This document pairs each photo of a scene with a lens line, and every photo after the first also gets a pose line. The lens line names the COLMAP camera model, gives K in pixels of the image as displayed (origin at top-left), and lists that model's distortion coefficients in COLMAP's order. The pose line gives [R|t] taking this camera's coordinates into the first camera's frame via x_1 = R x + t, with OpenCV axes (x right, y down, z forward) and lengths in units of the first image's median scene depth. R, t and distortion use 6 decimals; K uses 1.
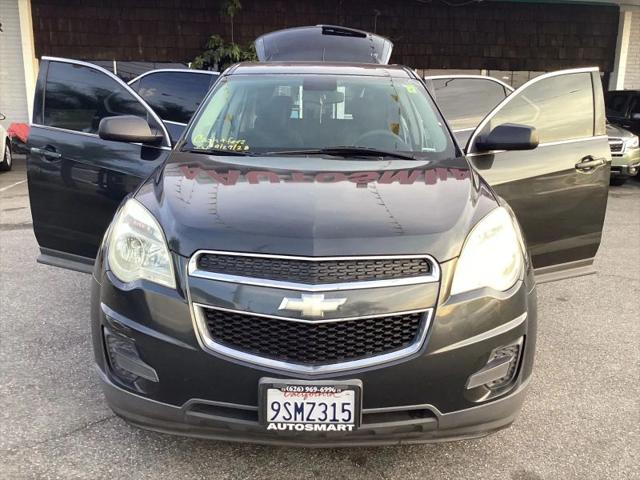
lens RADIAL K [[589.3, 0, 320.0], [0, 589.3, 240.0], [0, 0, 1]] dist [0.120748, -0.231423]
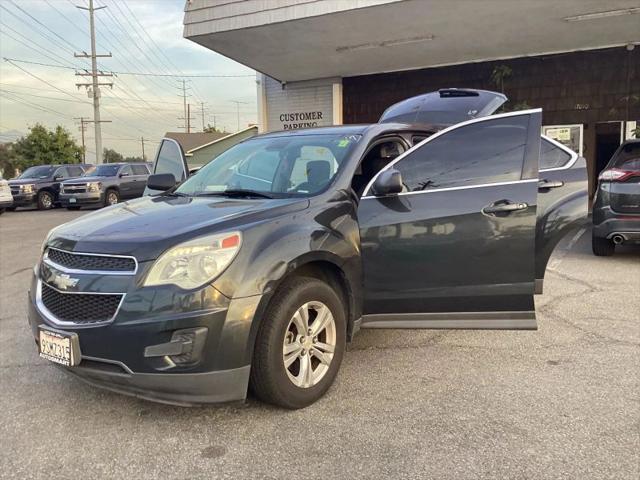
lens RADIAL K [[589.3, 0, 320.0], [0, 589.3, 240.0], [0, 0, 1]] dist [0.120748, -0.231423]
pose [[0.793564, 0.035525, -0.607449, 1.404337], [-0.103474, 0.991633, -0.077184, 0.050477], [0.599625, 0.124105, 0.790600, 0.131712]]
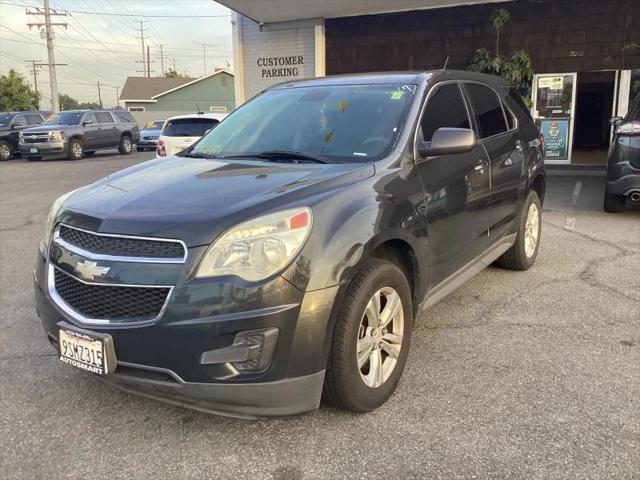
lens RADIAL K [[589.3, 0, 320.0], [0, 589.3, 240.0], [0, 0, 1]] dist [0.120748, -0.231423]
pose [[0.830731, 0.080640, -0.550802, 1.036057], [-0.095174, 0.995458, 0.002197, -0.003091], [0.548477, 0.050597, 0.834633, 0.190000]]
